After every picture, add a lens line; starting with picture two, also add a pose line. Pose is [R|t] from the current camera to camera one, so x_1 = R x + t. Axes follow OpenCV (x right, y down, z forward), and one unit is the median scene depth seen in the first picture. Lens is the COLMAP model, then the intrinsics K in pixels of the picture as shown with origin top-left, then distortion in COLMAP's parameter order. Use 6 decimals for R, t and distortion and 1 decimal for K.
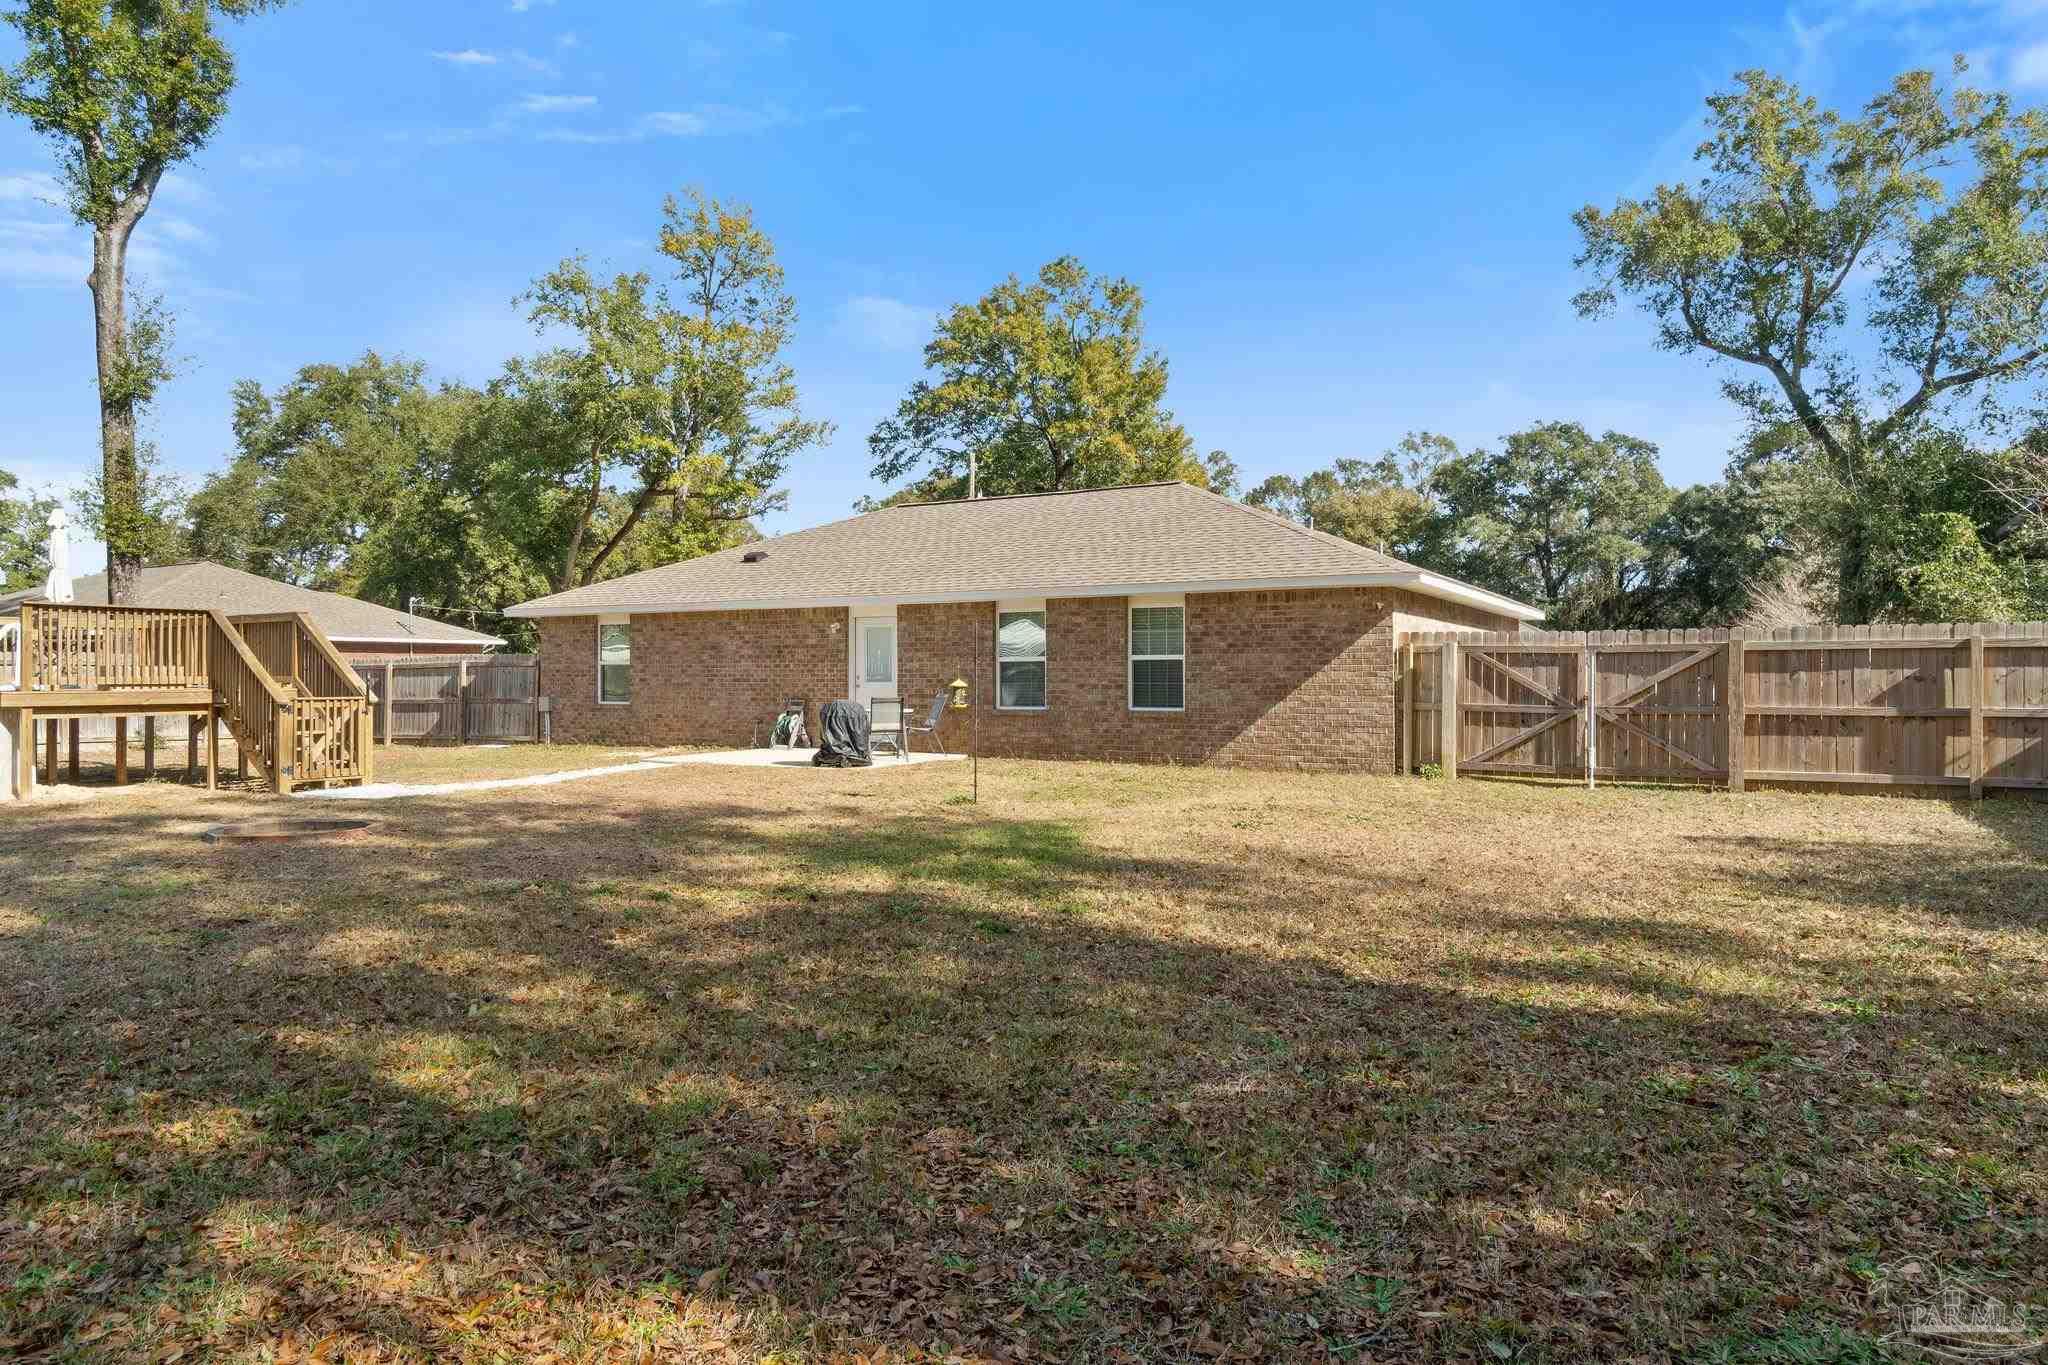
lens RADIAL K [[1248.4, 0, 1024.1], [0, 1248.4, 673.4], [0, 0, 1]] dist [-0.002373, 0.002082]
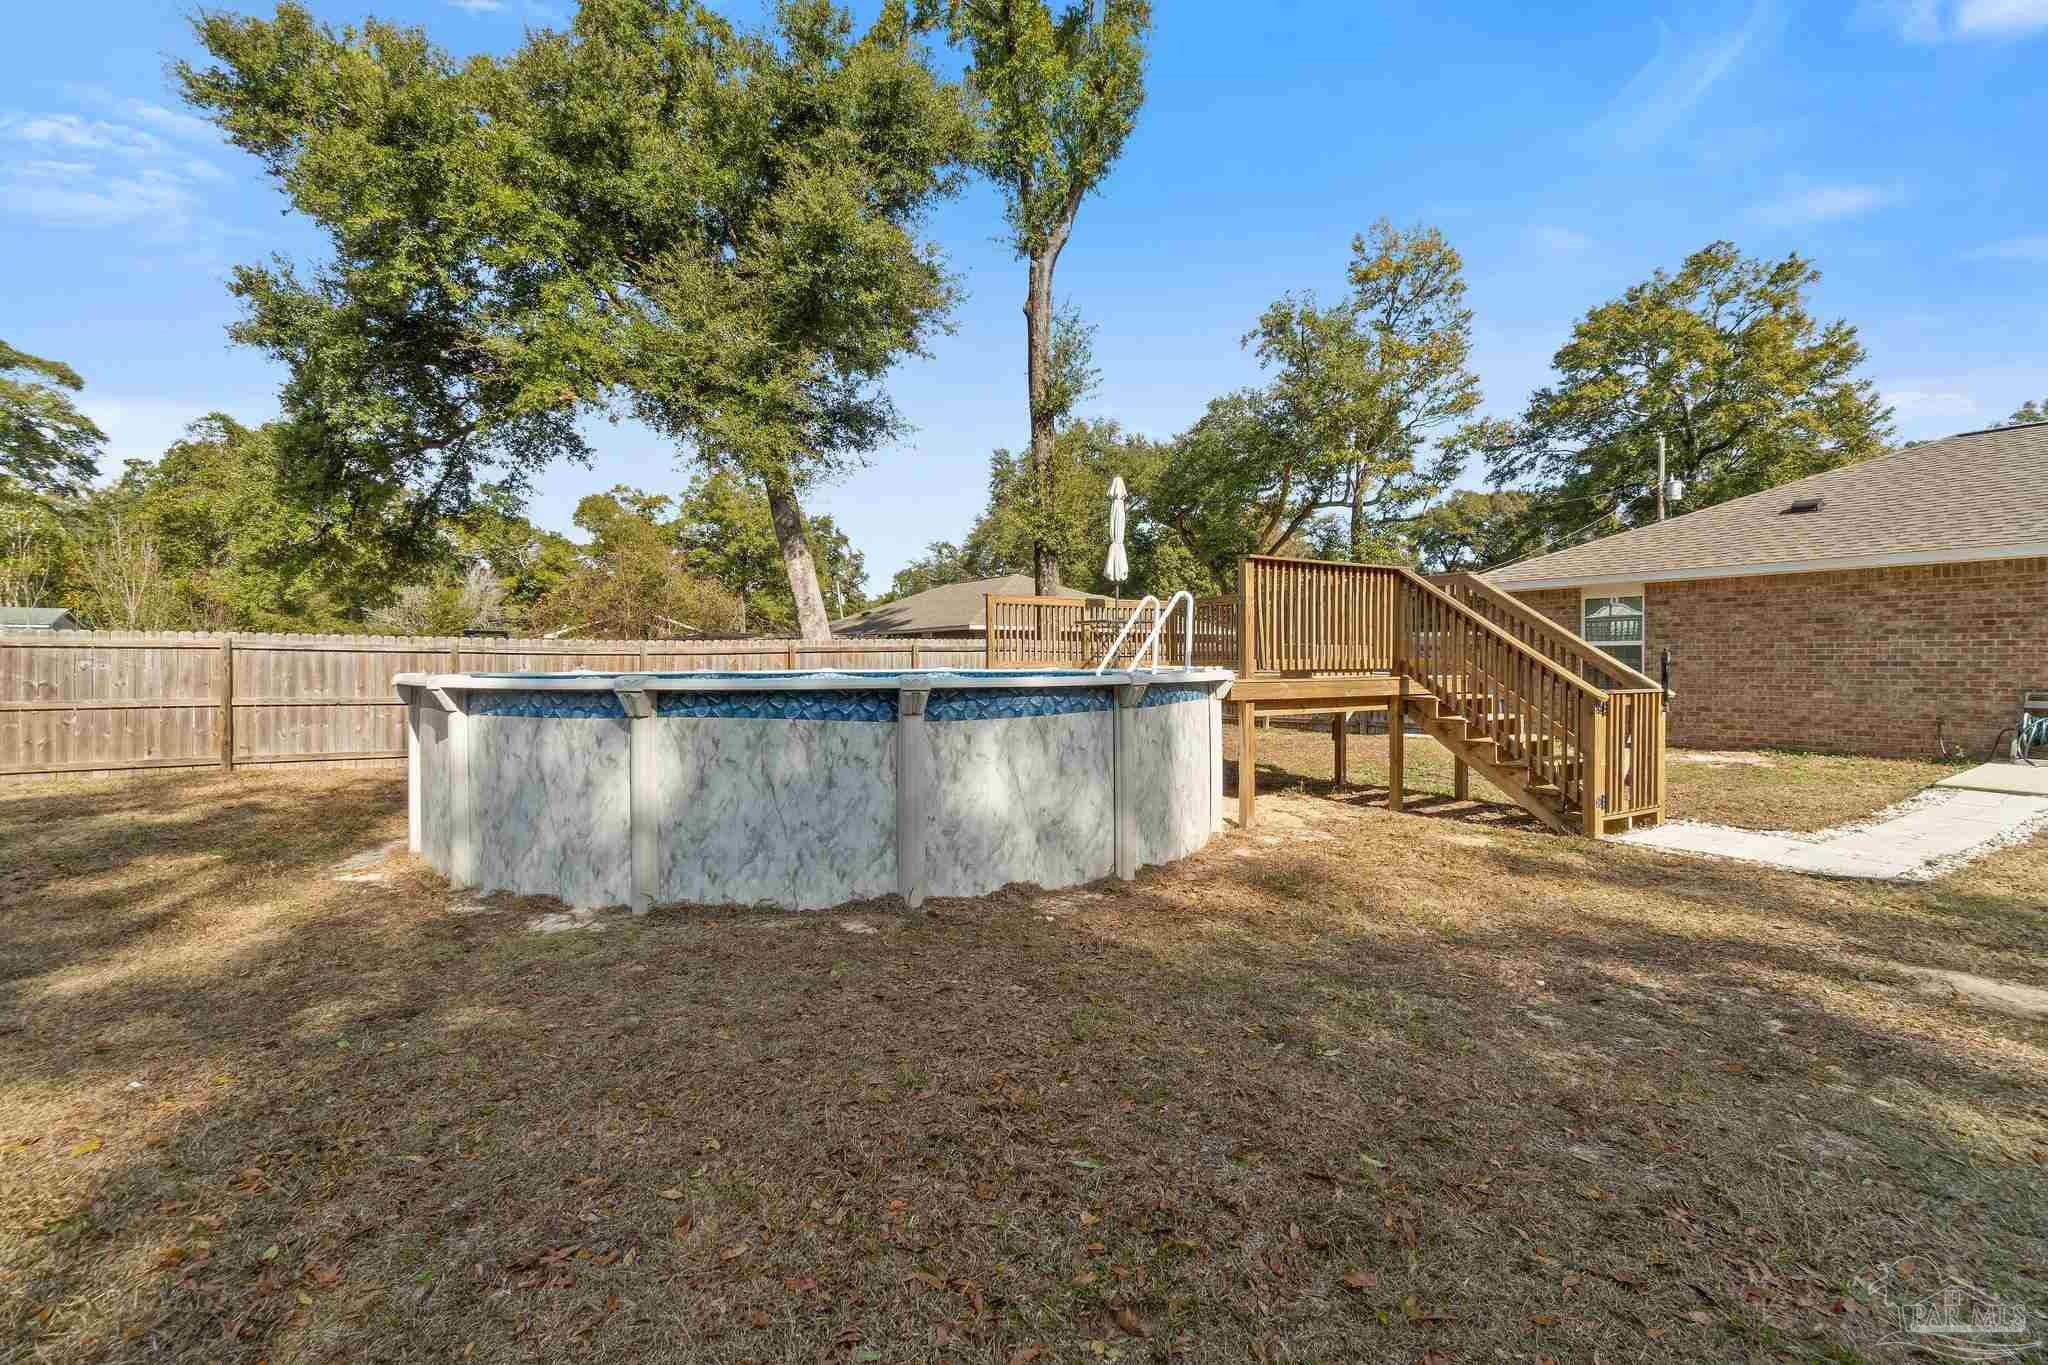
lens RADIAL K [[881.4, 0, 1029.4], [0, 881.4, 671.0], [0, 0, 1]] dist [-0.004105, 0.000497]
pose [[0.903059, 0.001652, -0.429513, -0.526792], [0.004113, 0.999914, 0.012493, 0.001730], [0.429496, -0.013048, 0.902974, 0.367675]]
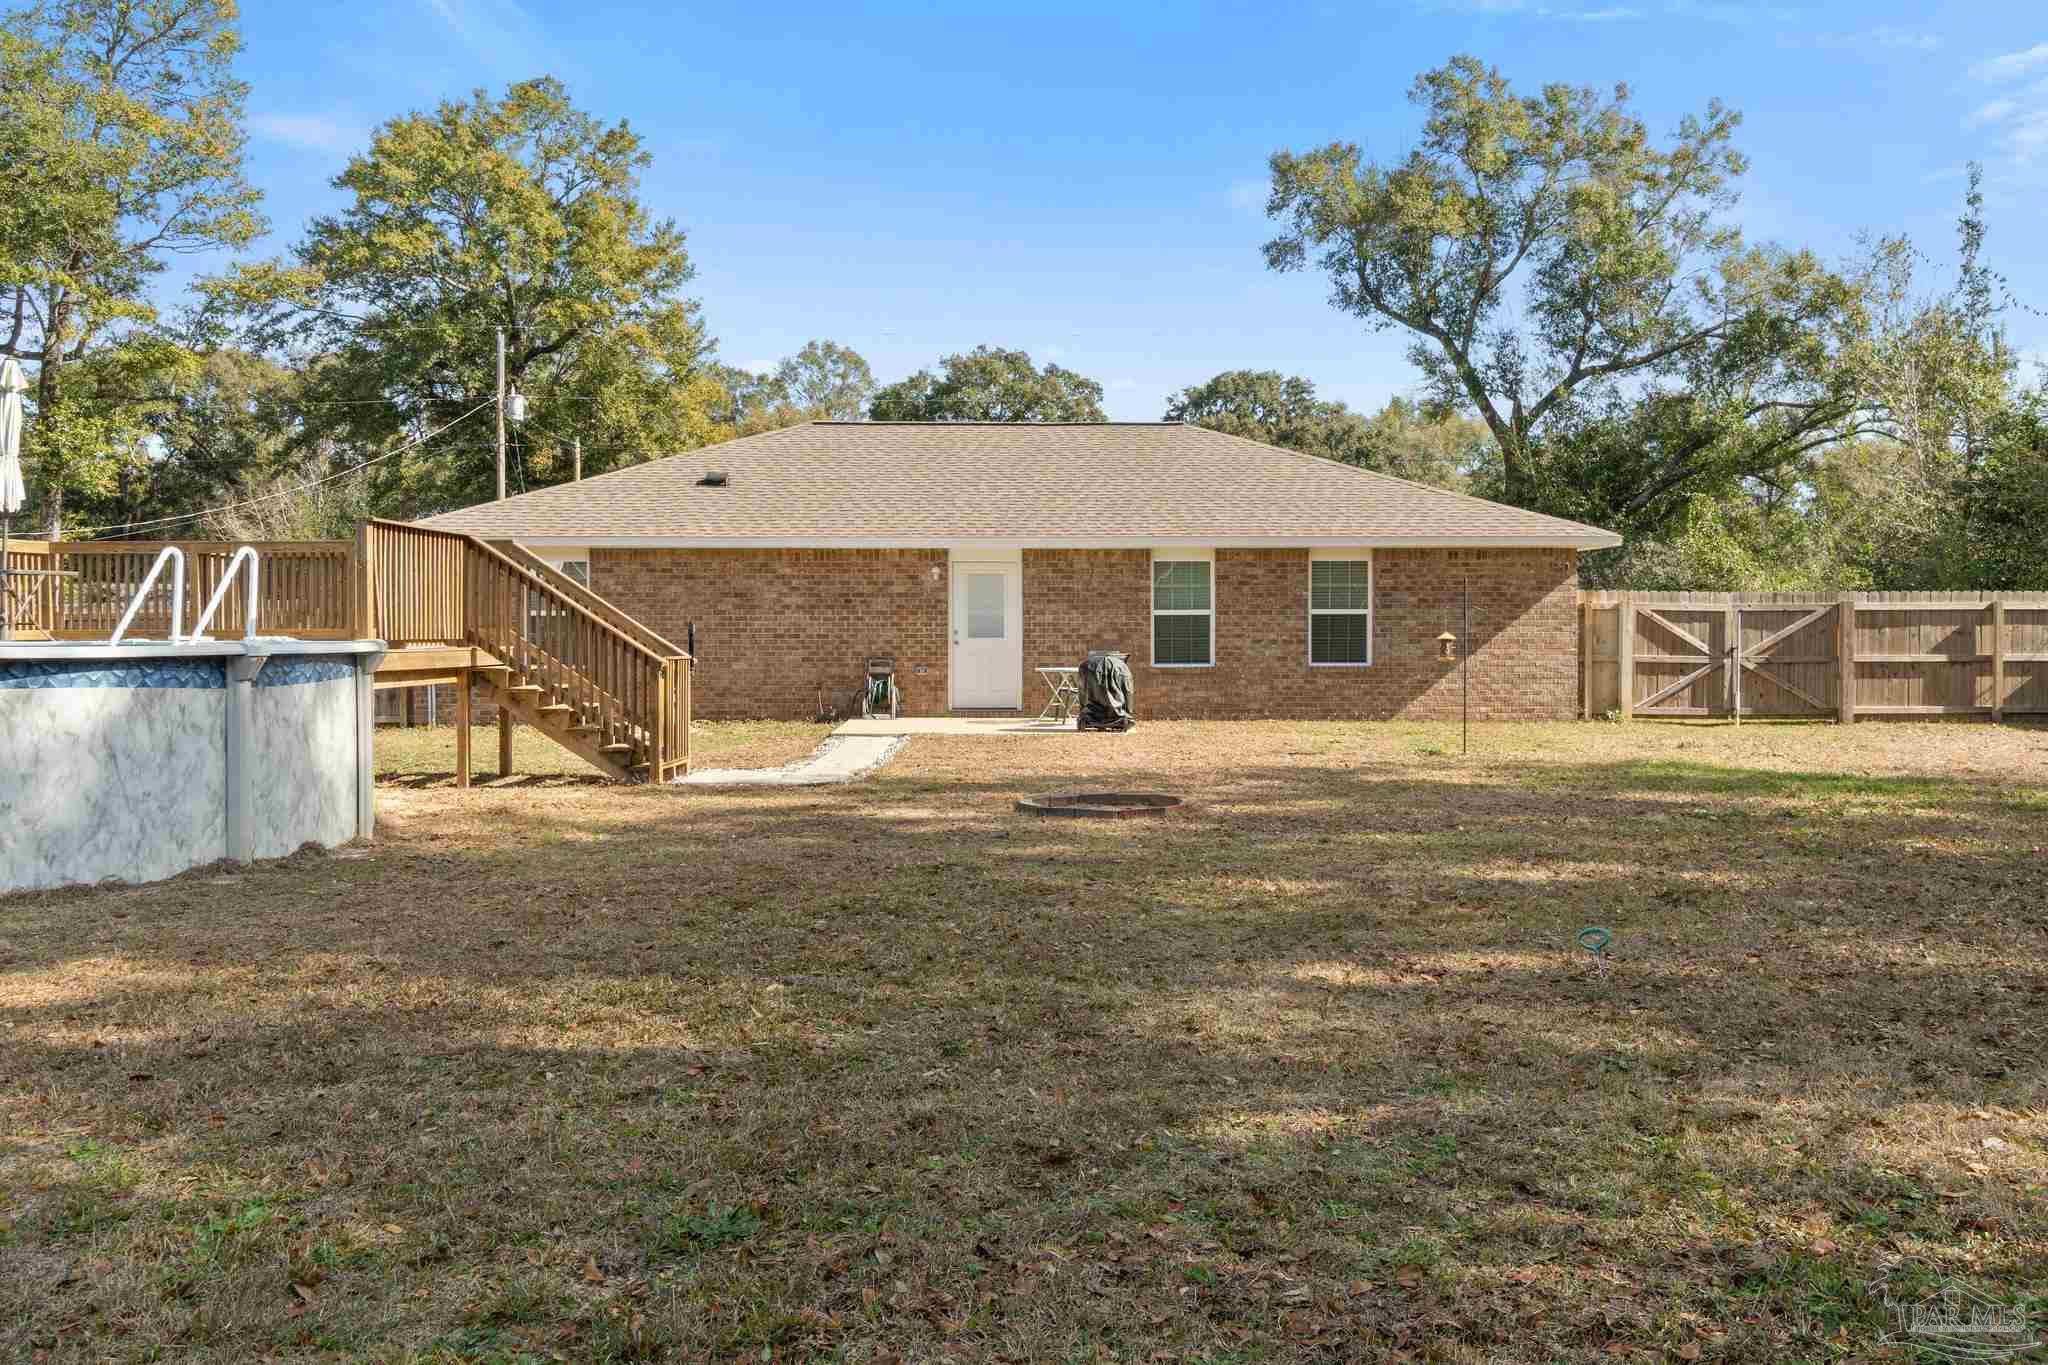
lens RADIAL K [[1585.7, 0, 1018.3], [0, 1585.7, 677.3], [0, 0, 1]] dist [-0.004245, -0.009403]
pose [[0.856444, -0.013804, 0.516055, -0.715810], [-0.001611, 0.999566, 0.029411, 0.002242], [-0.516237, -0.026020, 0.856050, 0.056845]]
